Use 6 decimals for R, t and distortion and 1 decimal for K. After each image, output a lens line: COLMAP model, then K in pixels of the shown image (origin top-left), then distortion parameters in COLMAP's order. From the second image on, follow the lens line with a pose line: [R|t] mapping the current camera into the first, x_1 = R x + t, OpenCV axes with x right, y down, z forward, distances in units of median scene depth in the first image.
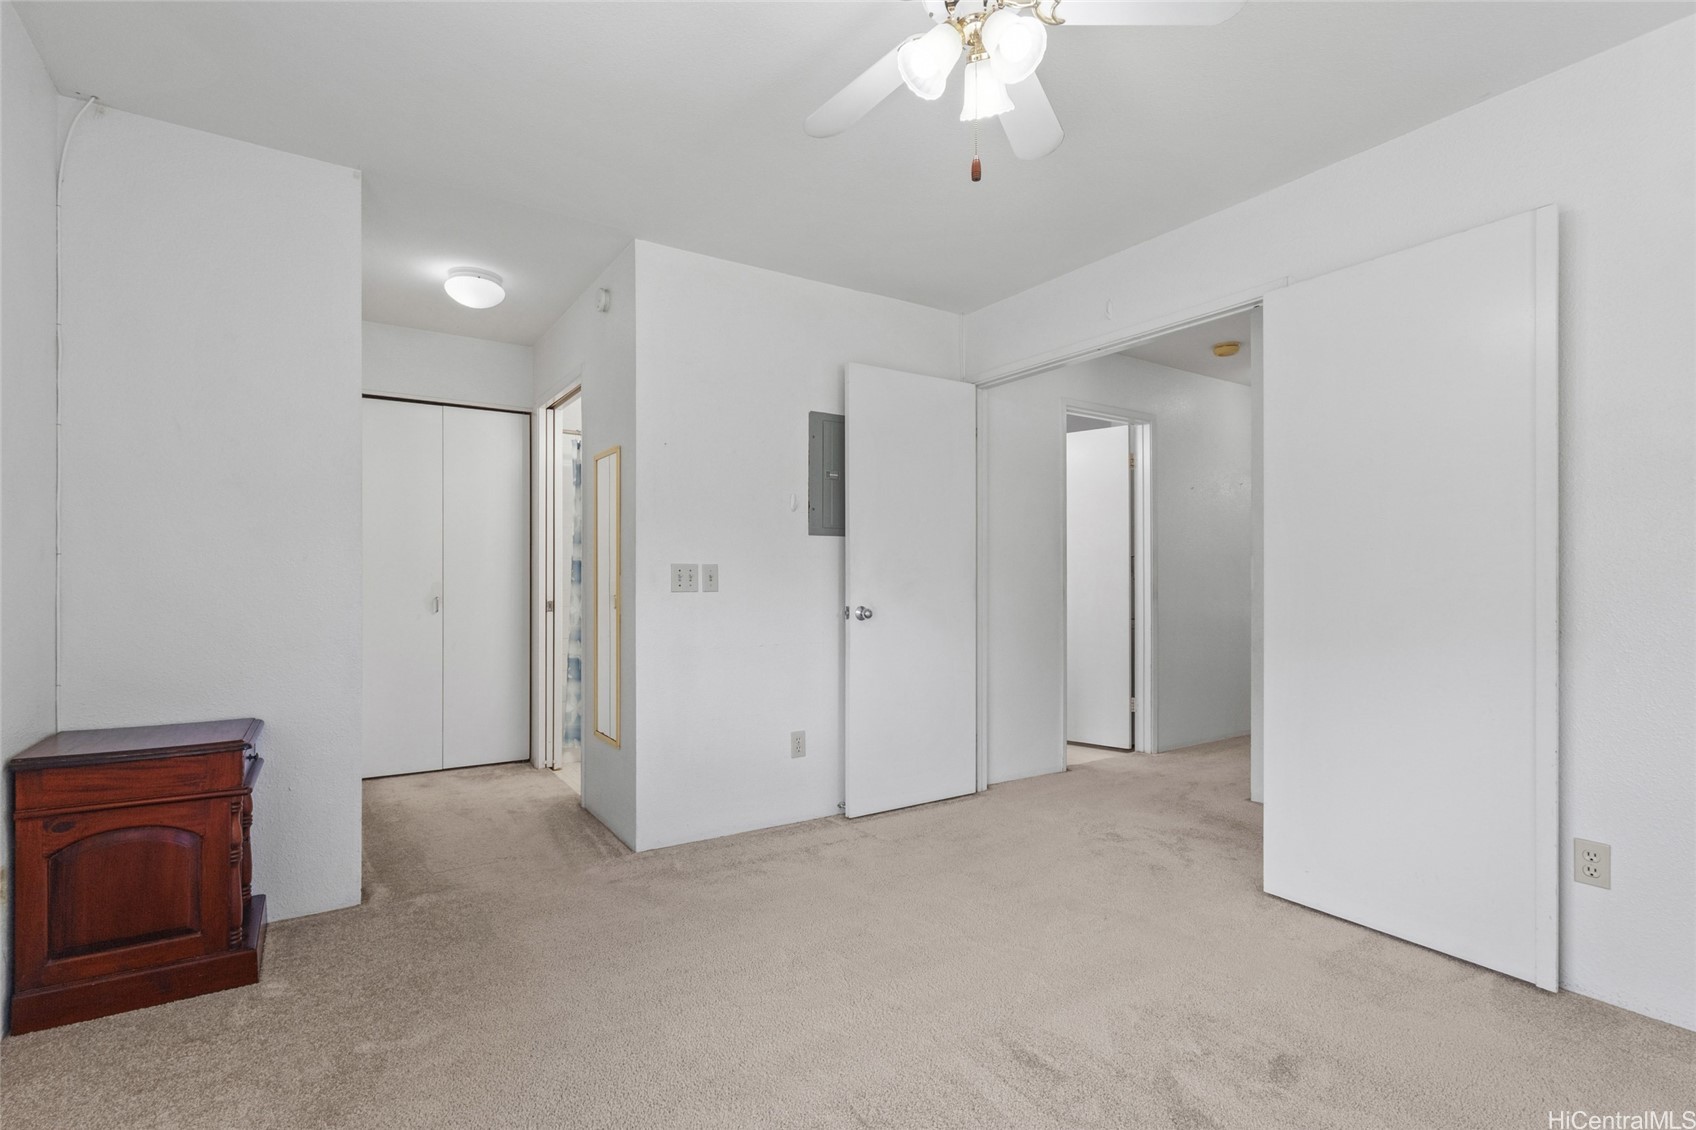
lens RADIAL K [[788.6, 0, 843.0], [0, 788.6, 575.3], [0, 0, 1]] dist [-0.000221, 0.004001]
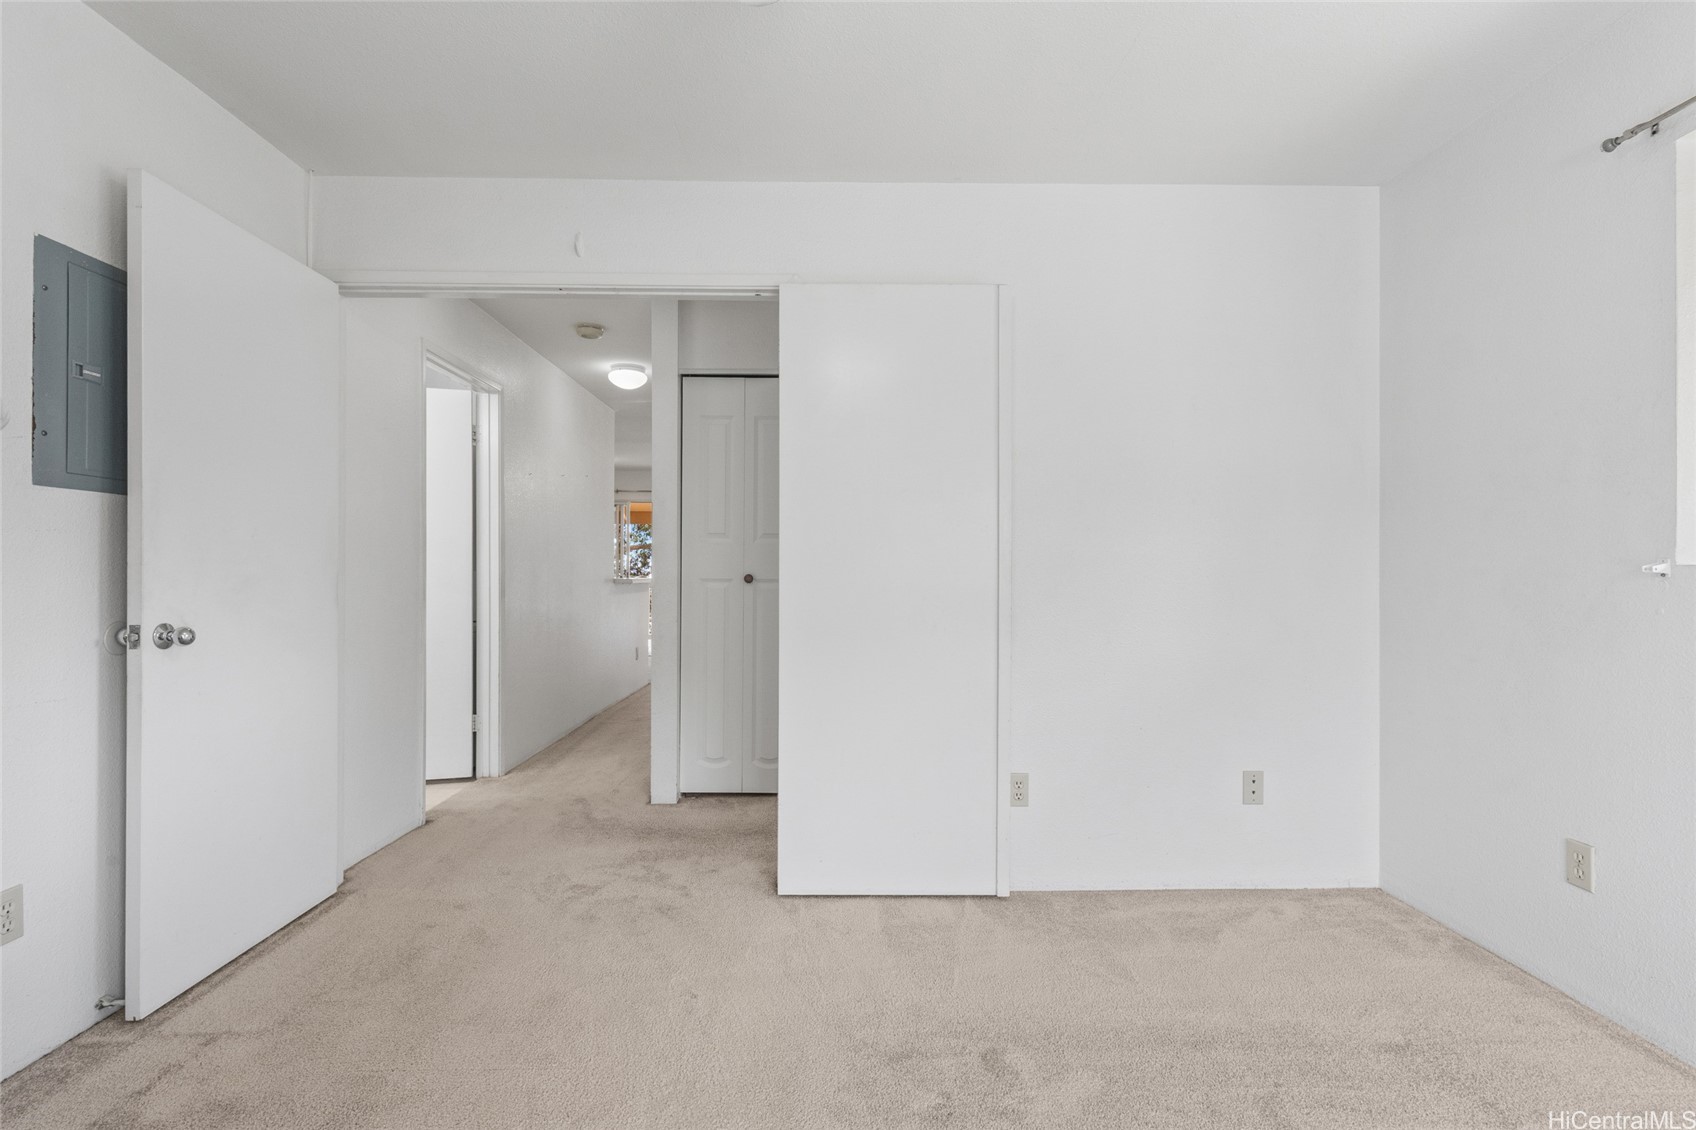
lens RADIAL K [[788.6, 0, 840.6], [0, 788.6, 567.5], [0, 0, 1]] dist [-0.000221, 0.004001]
pose [[0.538452, 0.008994, 0.842608, -0.188020], [-0.006041, 0.999959, -0.006814, 0.001395], [-0.842635, -0.001421, 0.538484, 0.305838]]
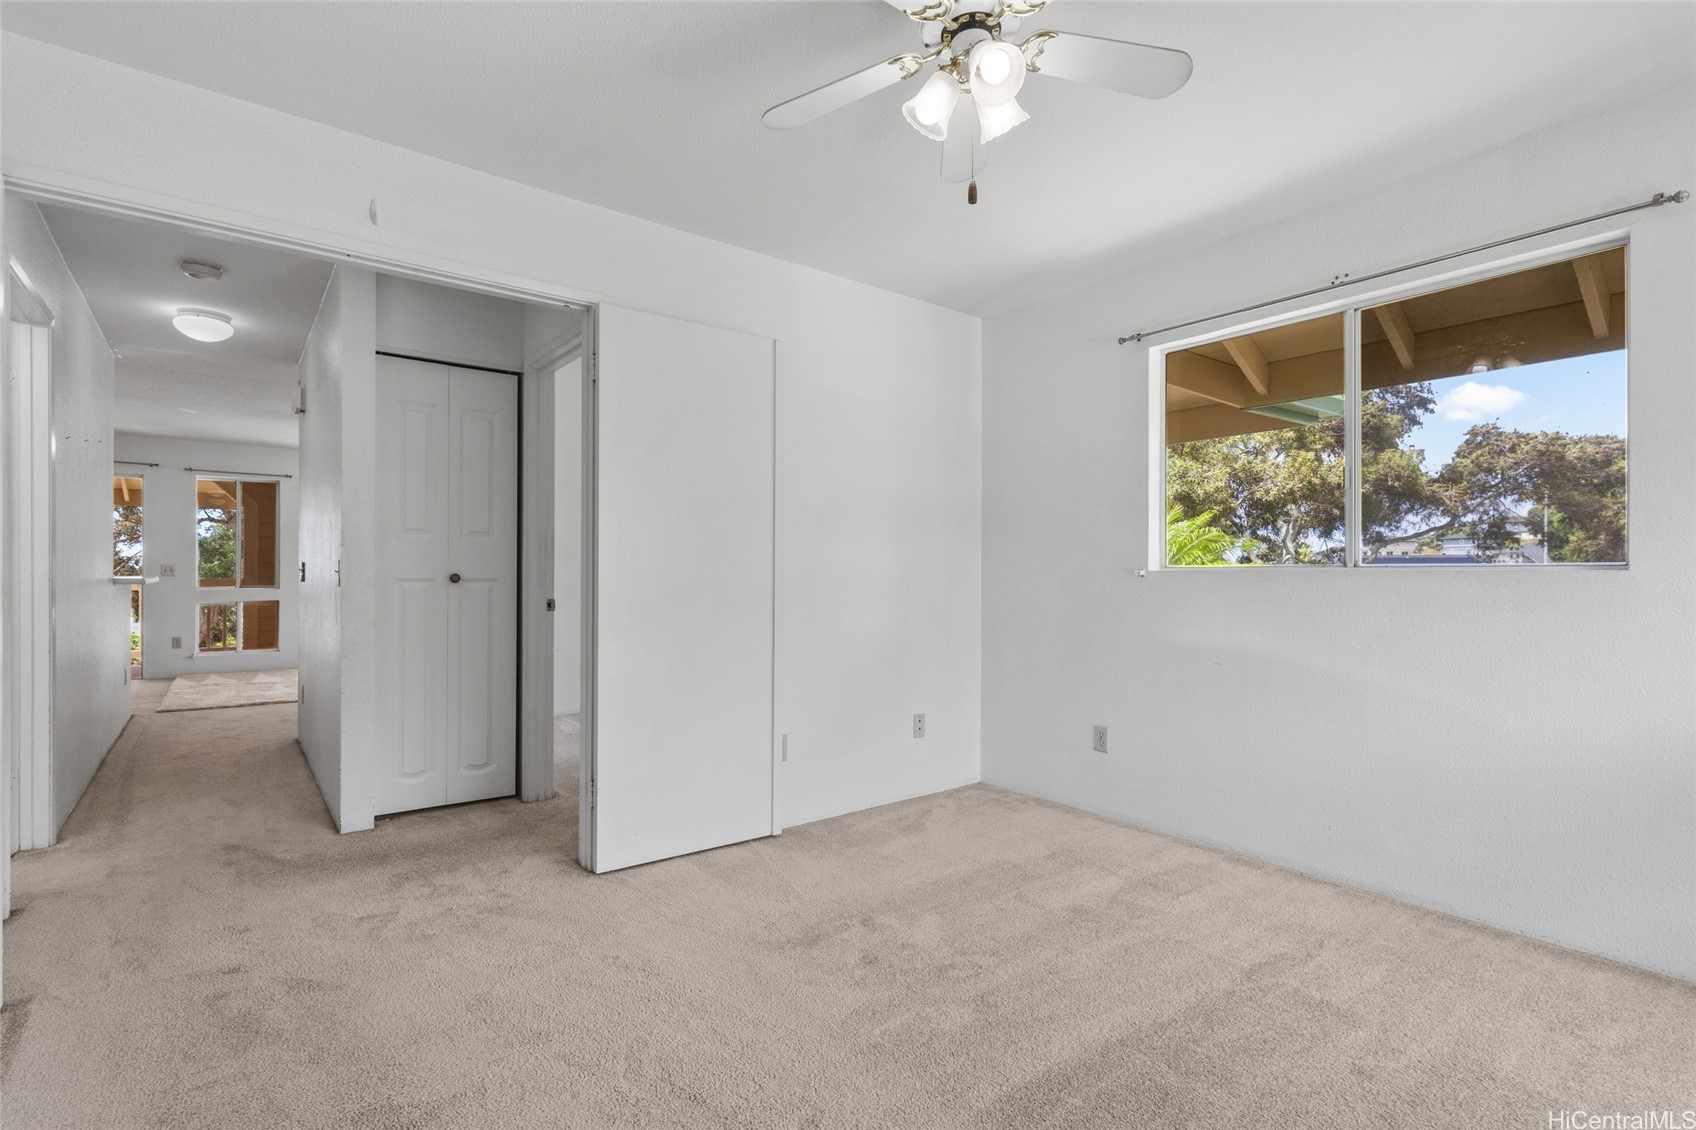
lens RADIAL K [[788.6, 0, 838.4], [0, 788.6, 569.6], [0, 0, 1]] dist [-0.000221, 0.004001]
pose [[-0.069397, 0.006112, 0.997570, -0.400872], [-0.009080, 0.999936, -0.006758, 0.001138], [-0.997548, -0.009527, -0.069337, 0.565782]]
